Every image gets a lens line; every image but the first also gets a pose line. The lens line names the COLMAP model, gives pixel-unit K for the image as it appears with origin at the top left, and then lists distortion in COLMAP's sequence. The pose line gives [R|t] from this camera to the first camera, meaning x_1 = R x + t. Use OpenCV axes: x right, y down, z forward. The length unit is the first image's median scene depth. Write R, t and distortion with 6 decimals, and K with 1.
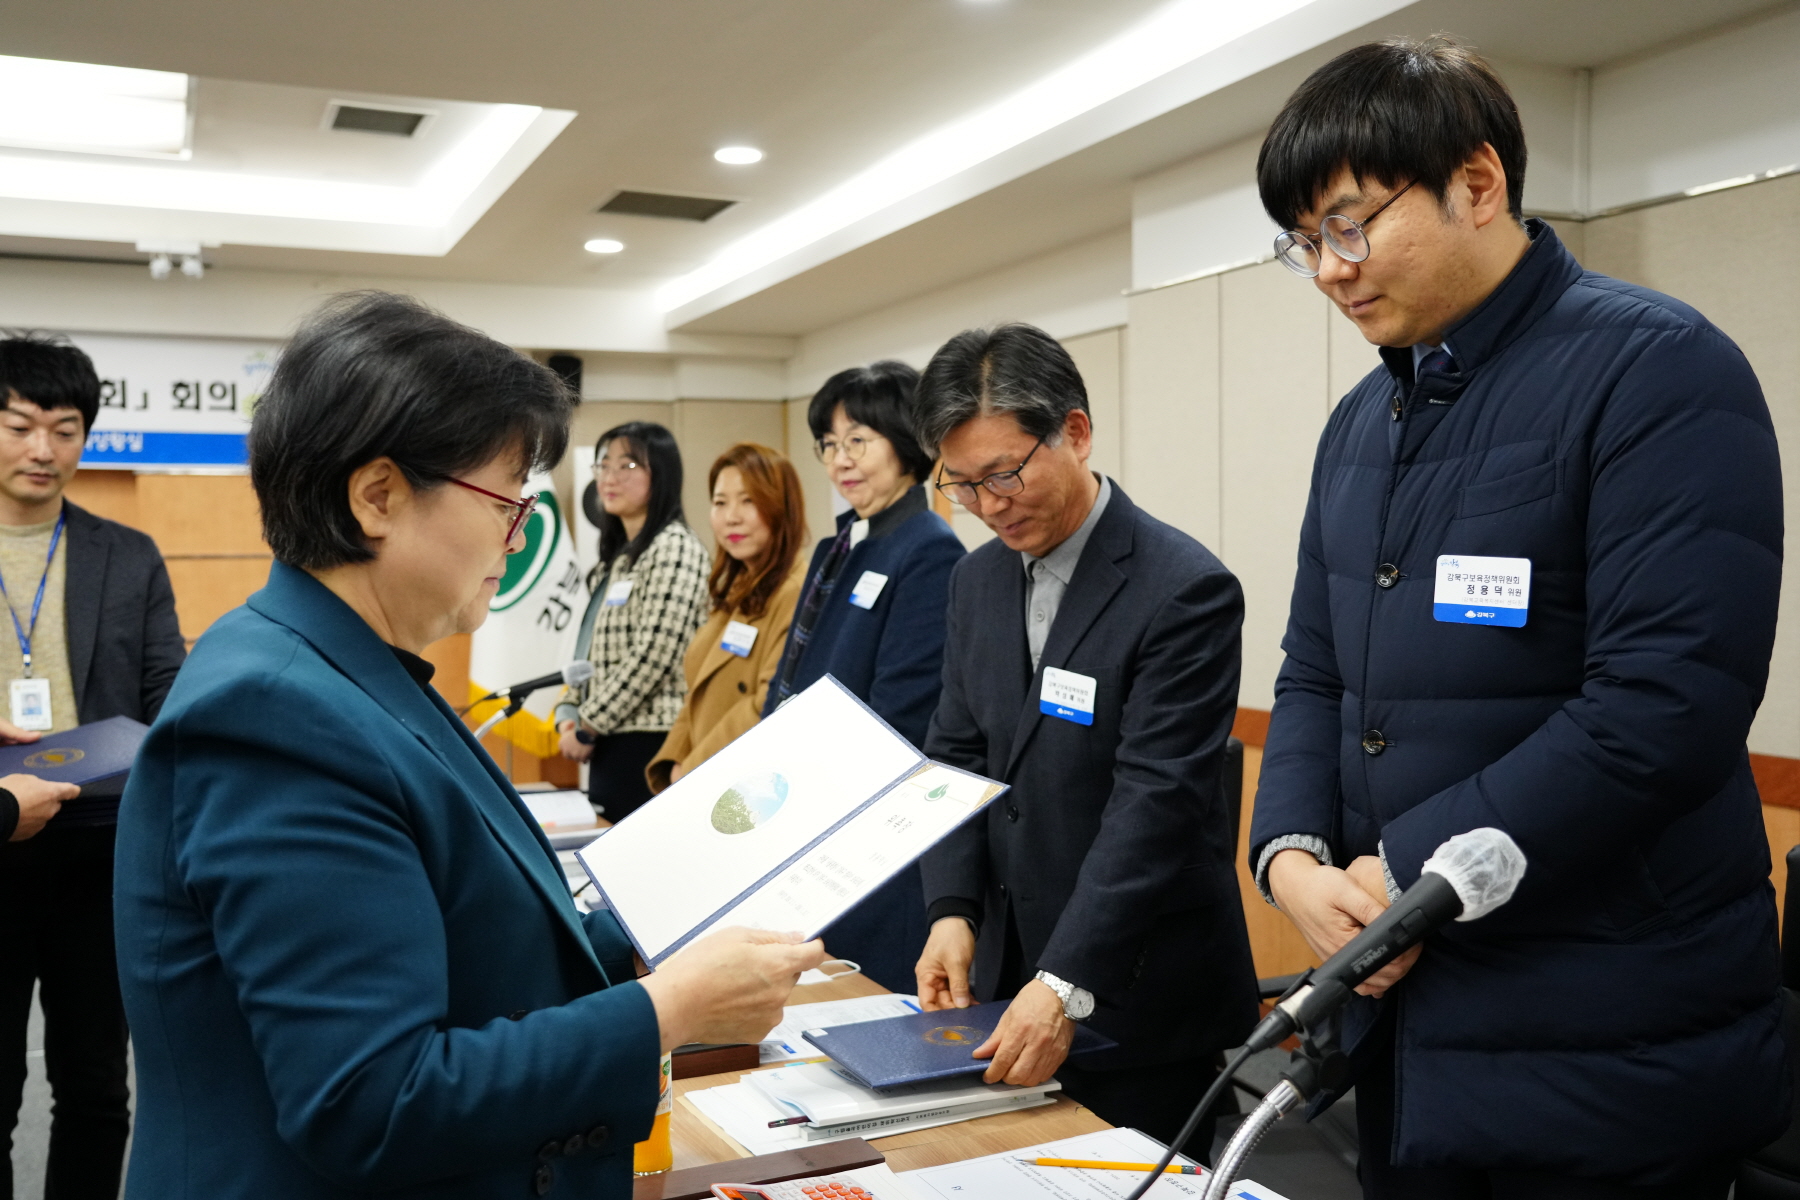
lens RADIAL K [[1724.6, 0, 939.0], [0, 1724.6, 603.8], [0, 0, 1]] dist [0.013725, 0.021784]
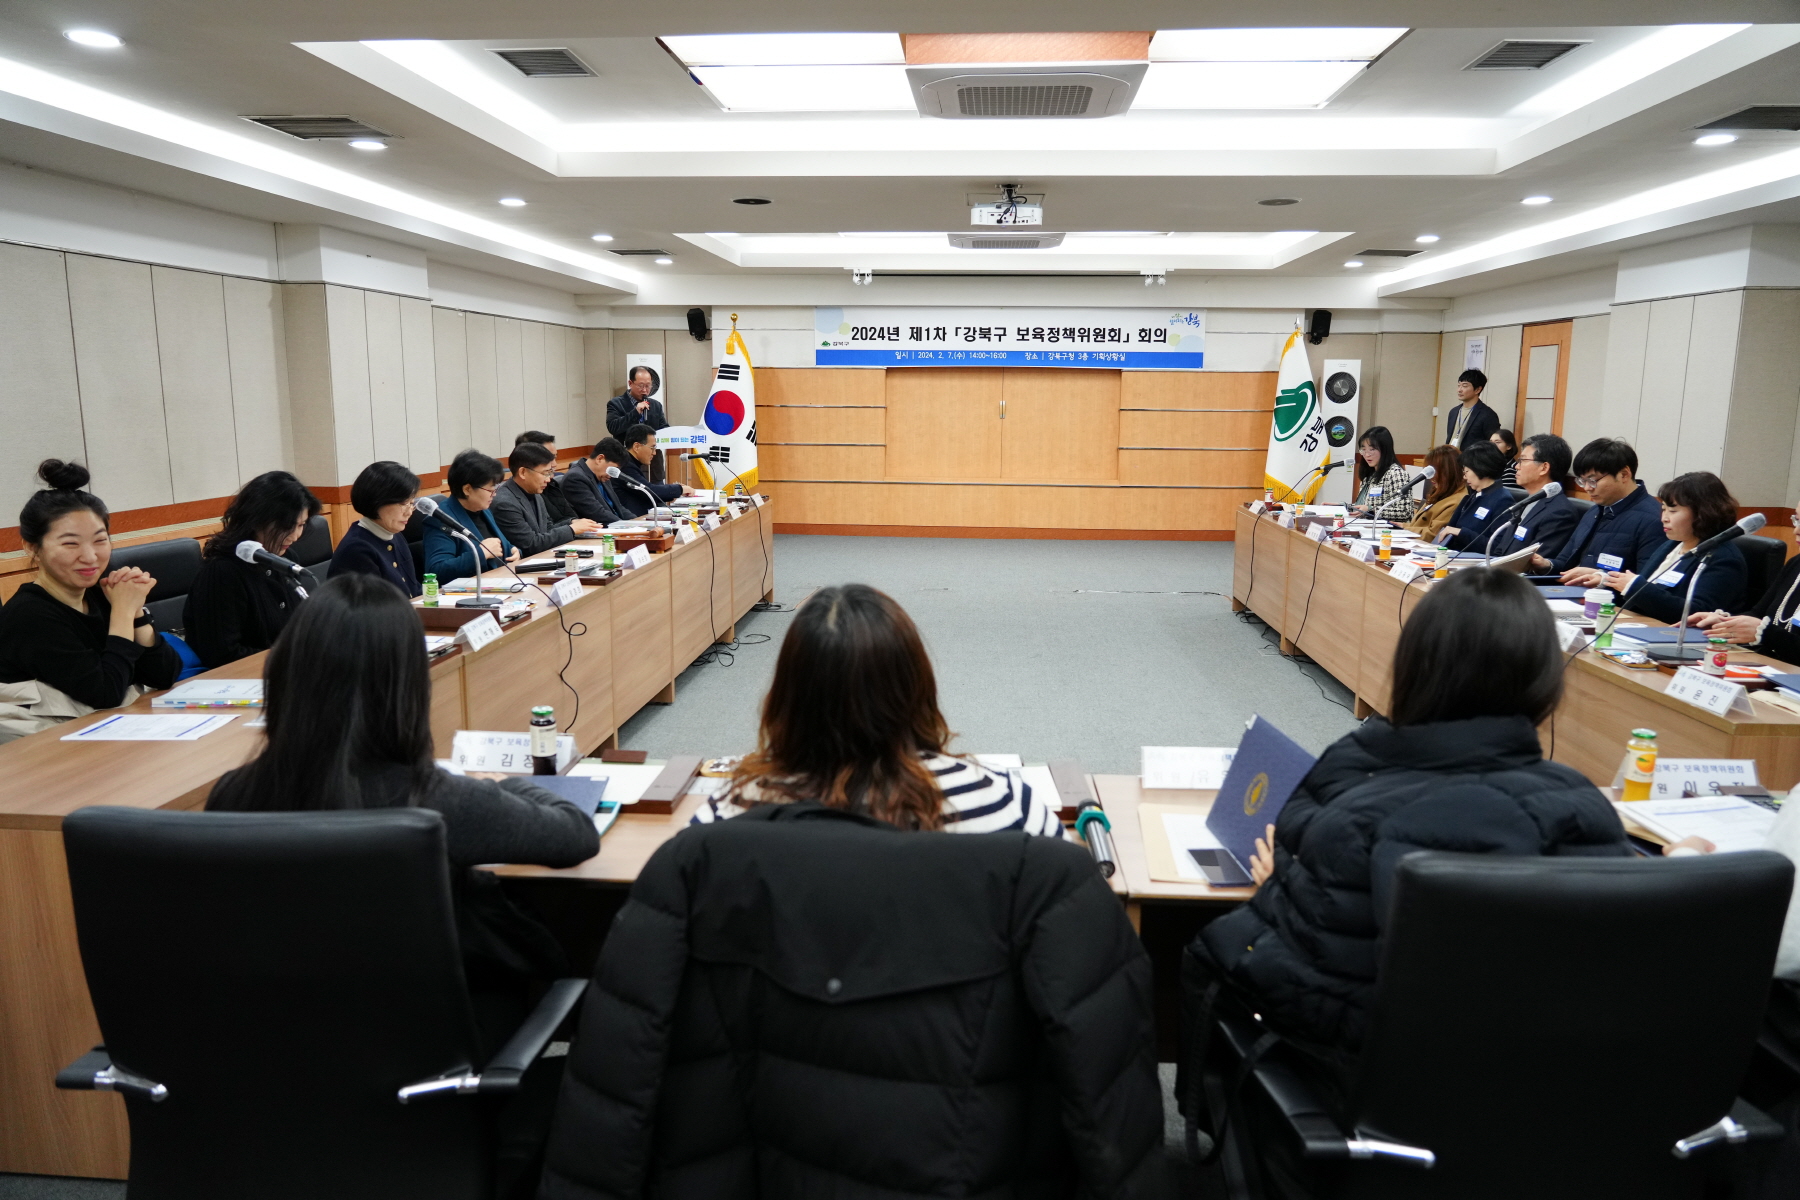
lens RADIAL K [[1233.4, 0, 900.0], [0, 1233.4, 600.0], [0, 0, 1]] dist [-0.023877, 0.005933]
pose [[0.883064, 0.098260, -0.458851, 0.040959], [-0.036465, 0.989243, 0.141662, 0.001443], [0.467834, -0.108364, 0.877148, -0.592532]]
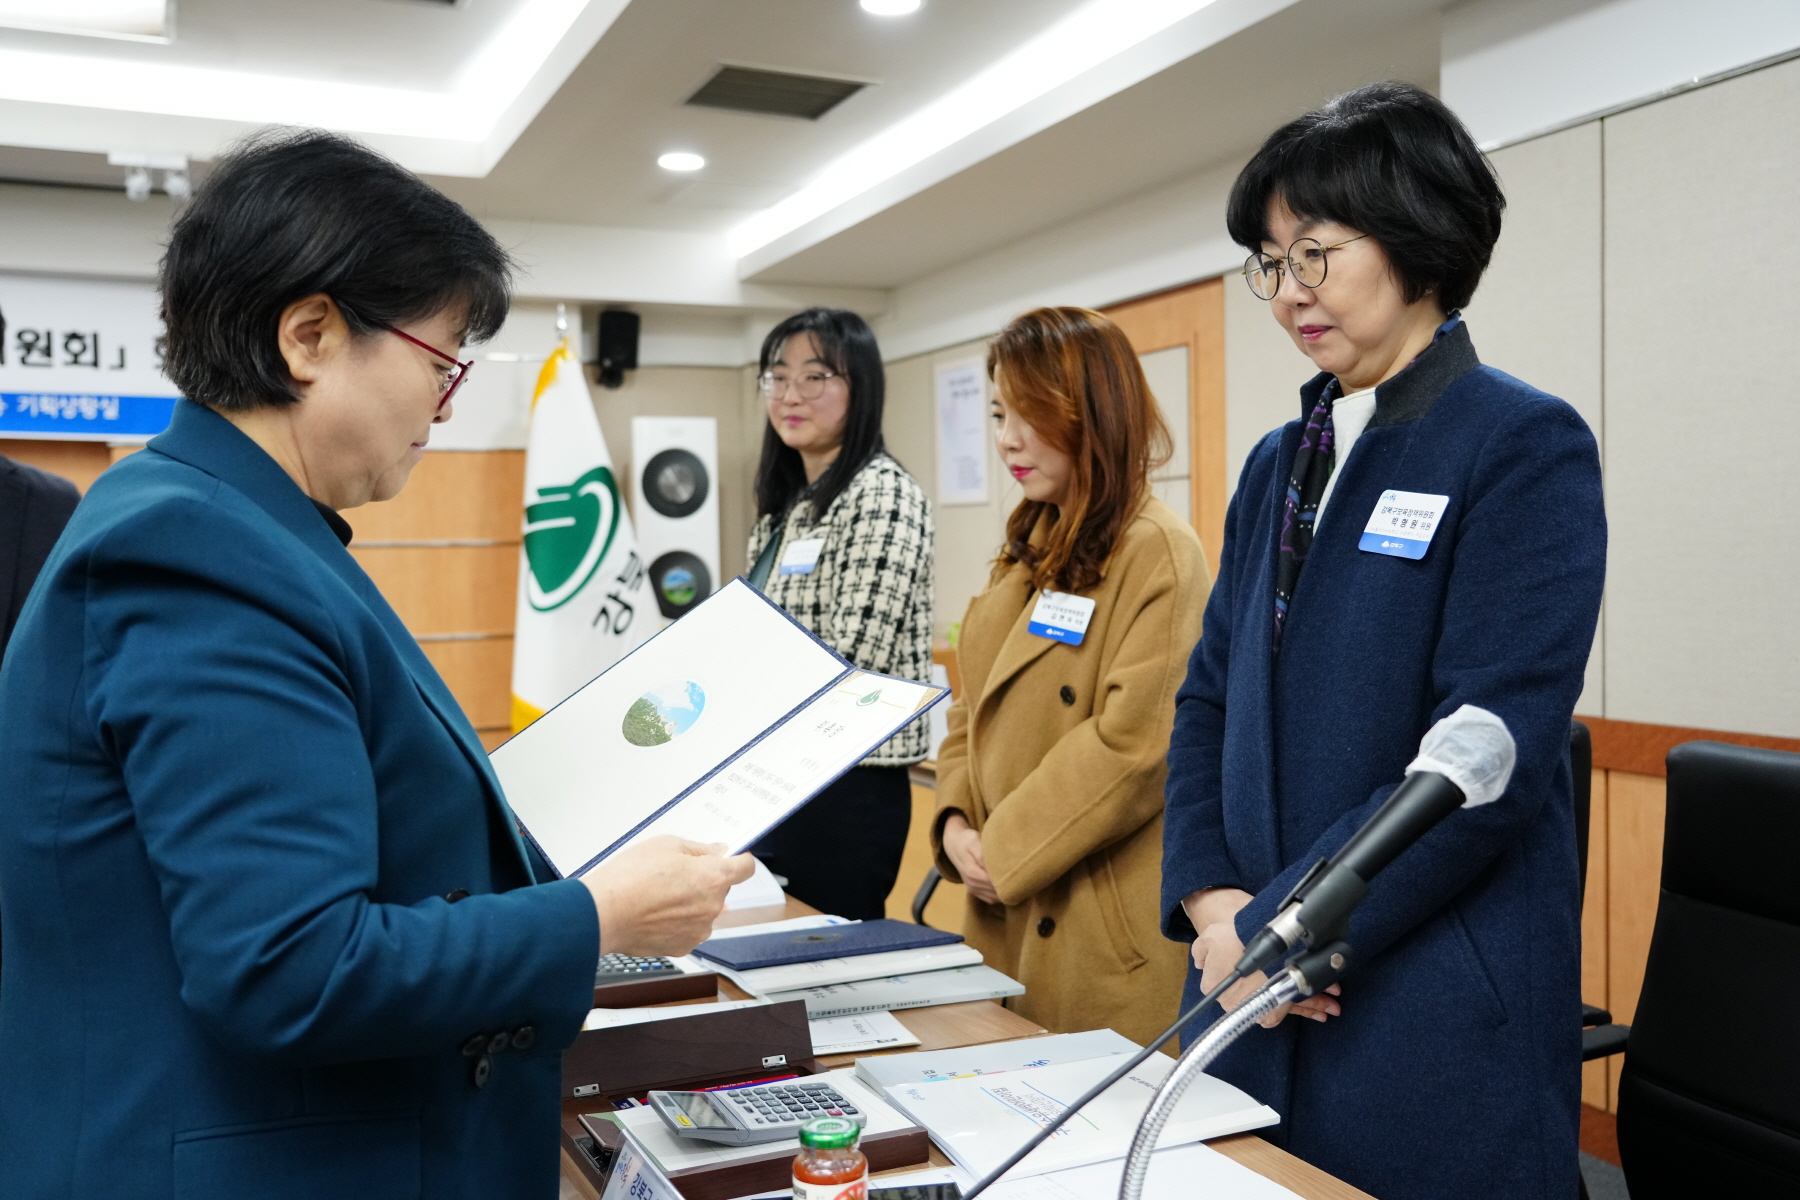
lens RADIAL K [[1643.2, 0, 900.0], [0, 1643.2, 600.0], [0, 0, 1]] dist [0.008754, 0.018279]
pose [[0.999981, -0.006066, -0.000818, -0.094180], [0.006055, 0.999898, -0.012912, 0.011344], [0.000896, 0.012906, 0.999916, 0.232773]]
